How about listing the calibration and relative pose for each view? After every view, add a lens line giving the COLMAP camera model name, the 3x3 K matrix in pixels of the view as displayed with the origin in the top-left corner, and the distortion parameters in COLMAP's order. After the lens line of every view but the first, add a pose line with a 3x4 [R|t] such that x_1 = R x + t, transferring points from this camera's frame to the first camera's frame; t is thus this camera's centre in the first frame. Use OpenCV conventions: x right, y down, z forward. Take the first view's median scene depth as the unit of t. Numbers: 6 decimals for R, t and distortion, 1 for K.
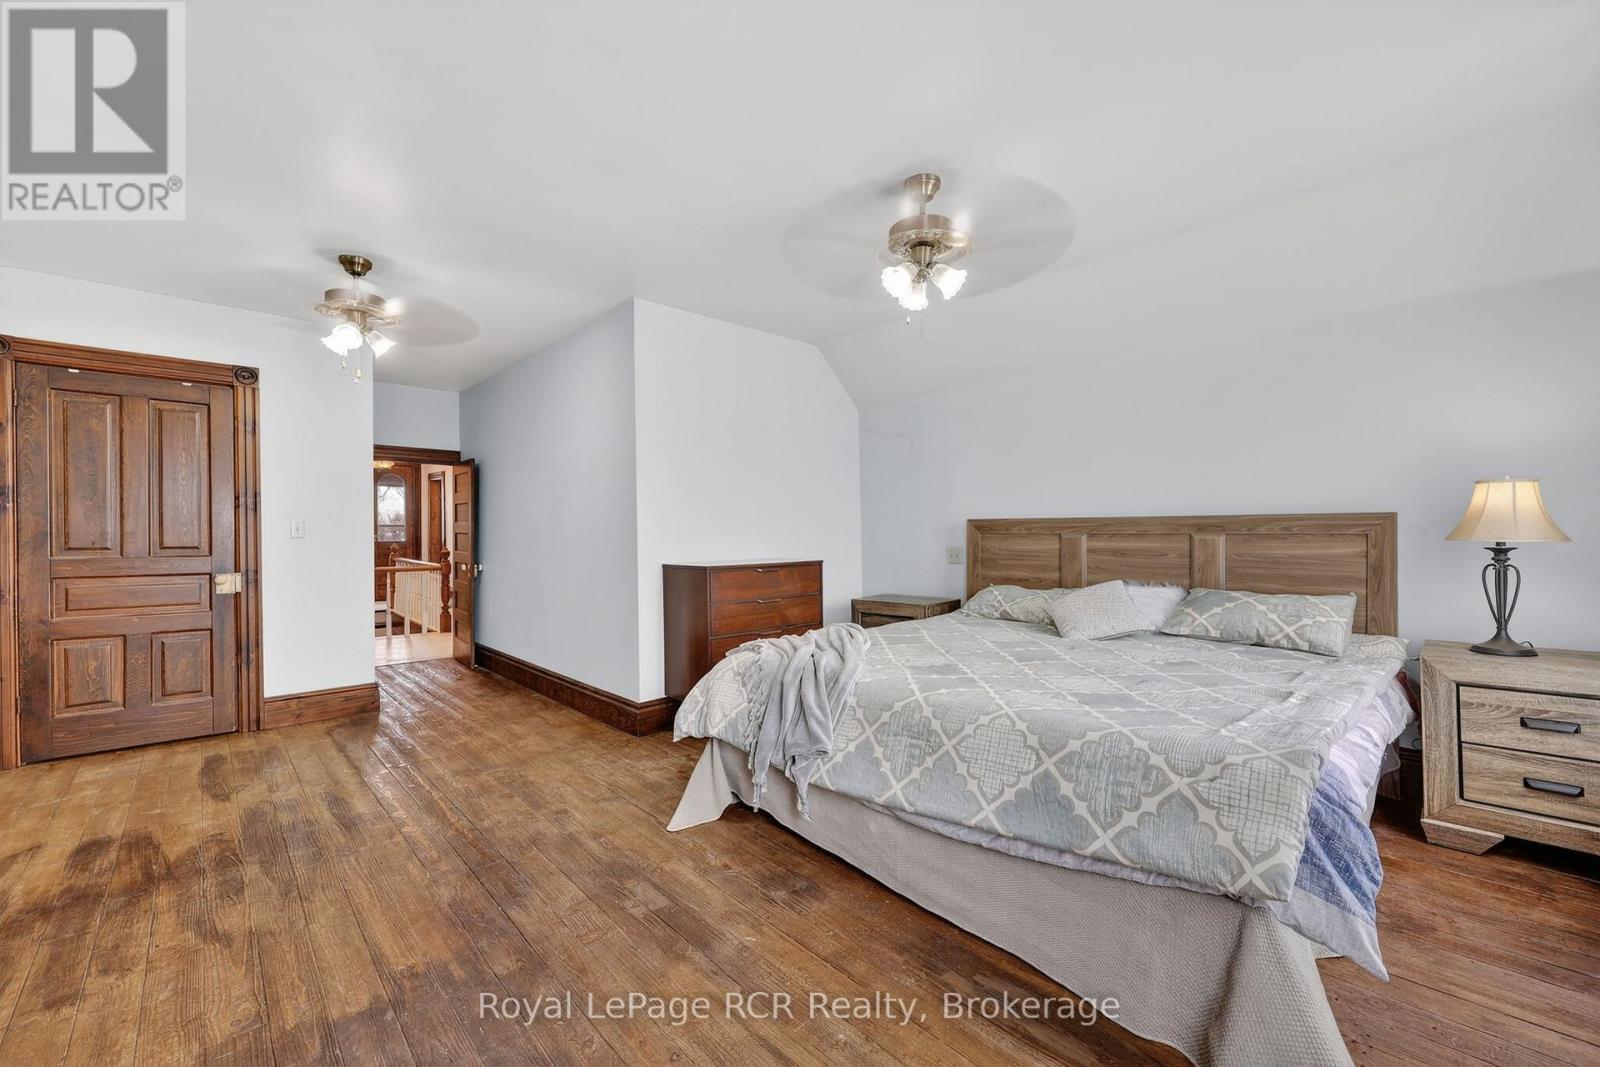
lens RADIAL K [[626.5, 0, 801.9], [0, 626.5, 542.1], [0, 0, 1]] dist [-0.001557, -0.000043]
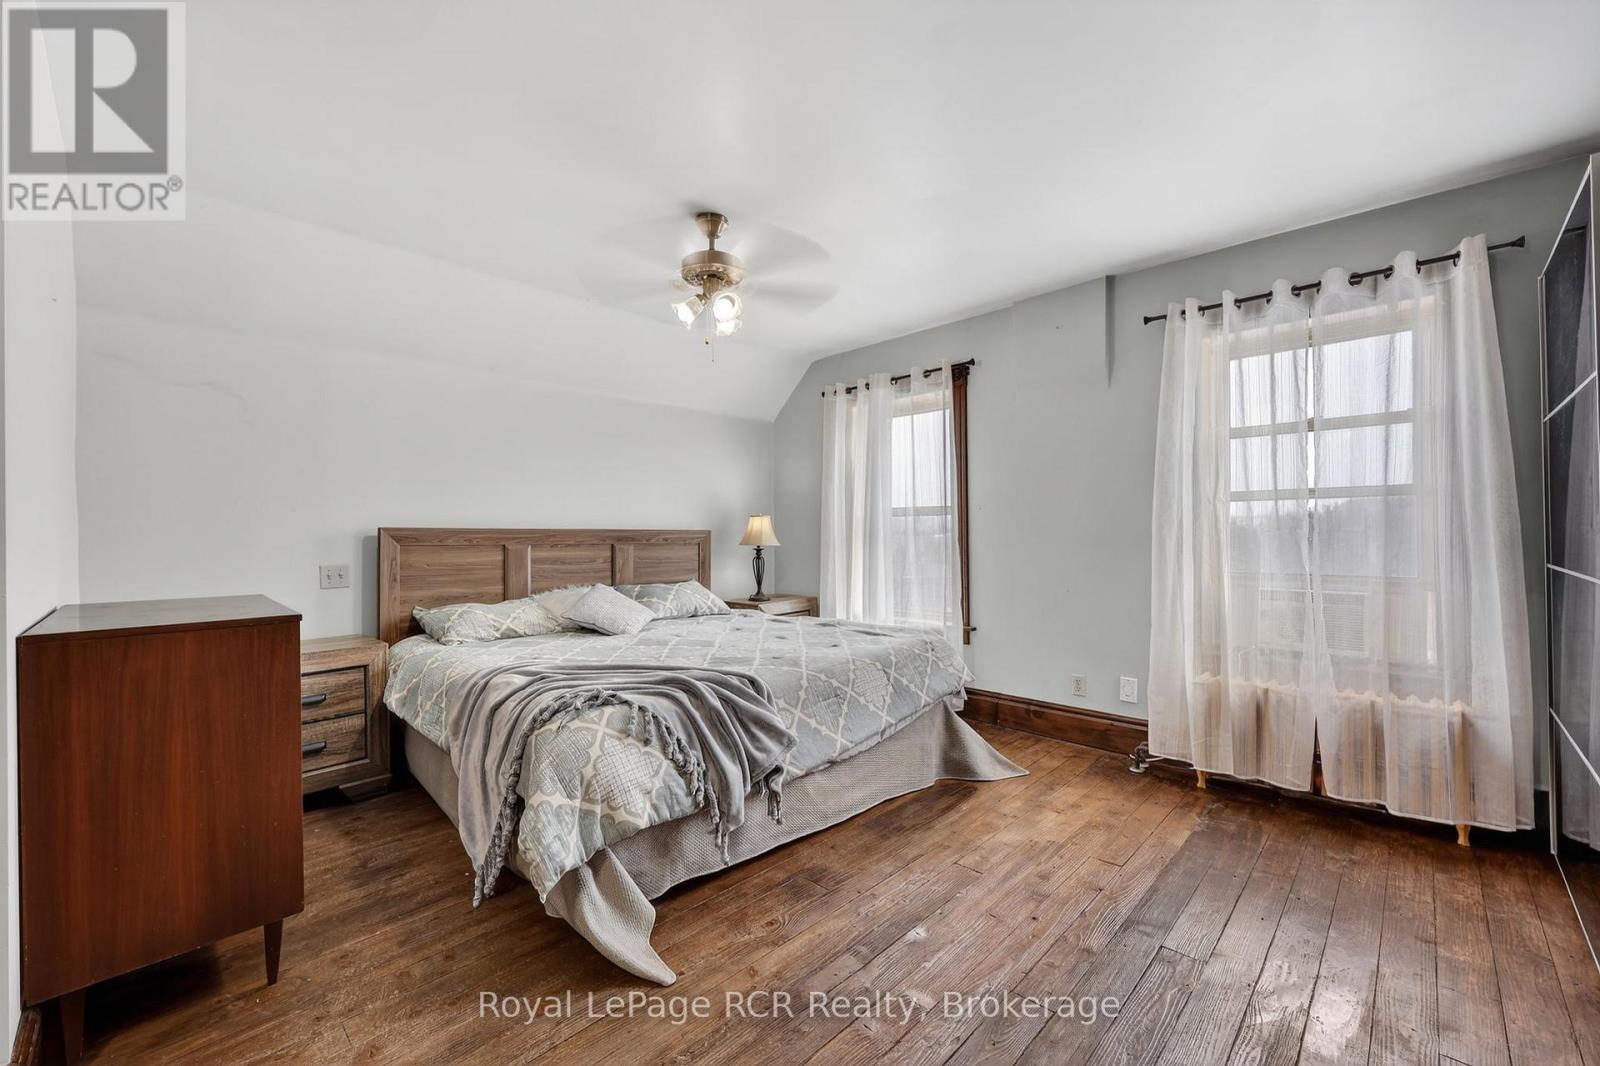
lens RADIAL K [[642.6, 0, 794.4], [0, 642.6, 531.2], [0, 0, 1]] dist [0.000661, 0.000182]
pose [[-0.038120, 0.017645, 0.999117, -0.993608], [0.023024, 0.999594, -0.016775, -0.011308], [-0.999008, 0.022364, -0.038511, 0.960475]]
